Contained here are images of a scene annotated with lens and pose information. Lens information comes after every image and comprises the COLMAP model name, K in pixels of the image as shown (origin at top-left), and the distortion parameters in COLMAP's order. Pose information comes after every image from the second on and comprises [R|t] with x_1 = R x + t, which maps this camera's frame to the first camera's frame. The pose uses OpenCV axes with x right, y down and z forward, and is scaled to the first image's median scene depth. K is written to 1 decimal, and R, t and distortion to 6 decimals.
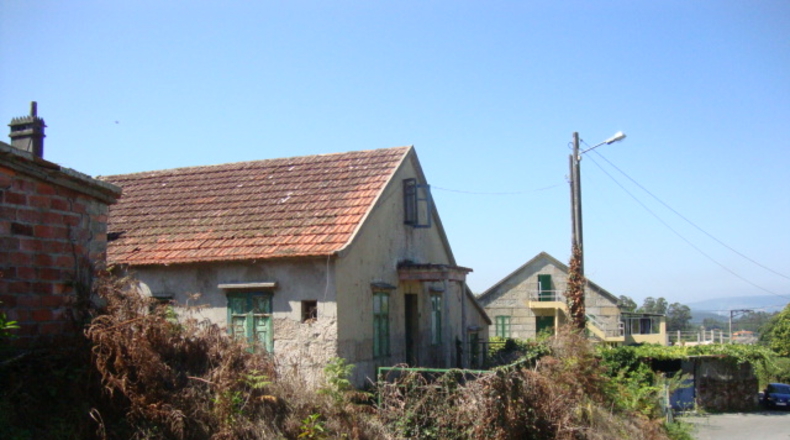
lens RADIAL K [[711.0, 0, 394.0], [0, 711.0, 291.4], [0, 0, 1]] dist [-0.201621, 0.217497]
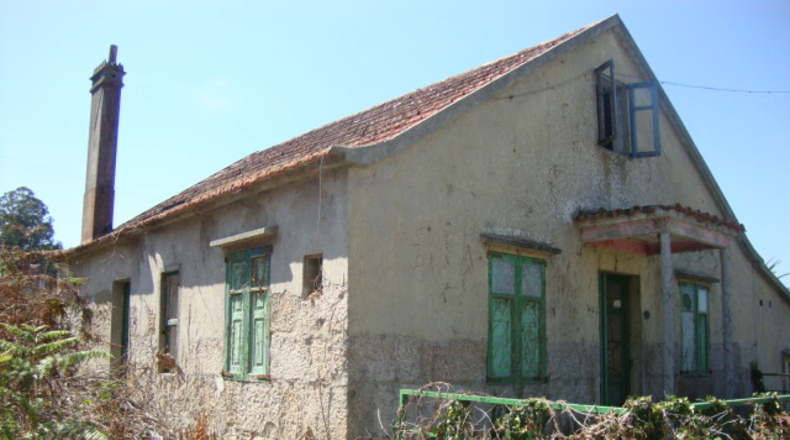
lens RADIAL K [[711.0, 0, 394.0], [0, 711.0, 291.4], [0, 0, 1]] dist [-0.201621, 0.217497]
pose [[0.864261, -0.022080, -0.502559, 0.182424], [-0.012030, 0.997843, -0.064529, 0.069273], [0.502900, 0.061816, 0.862131, 0.569433]]
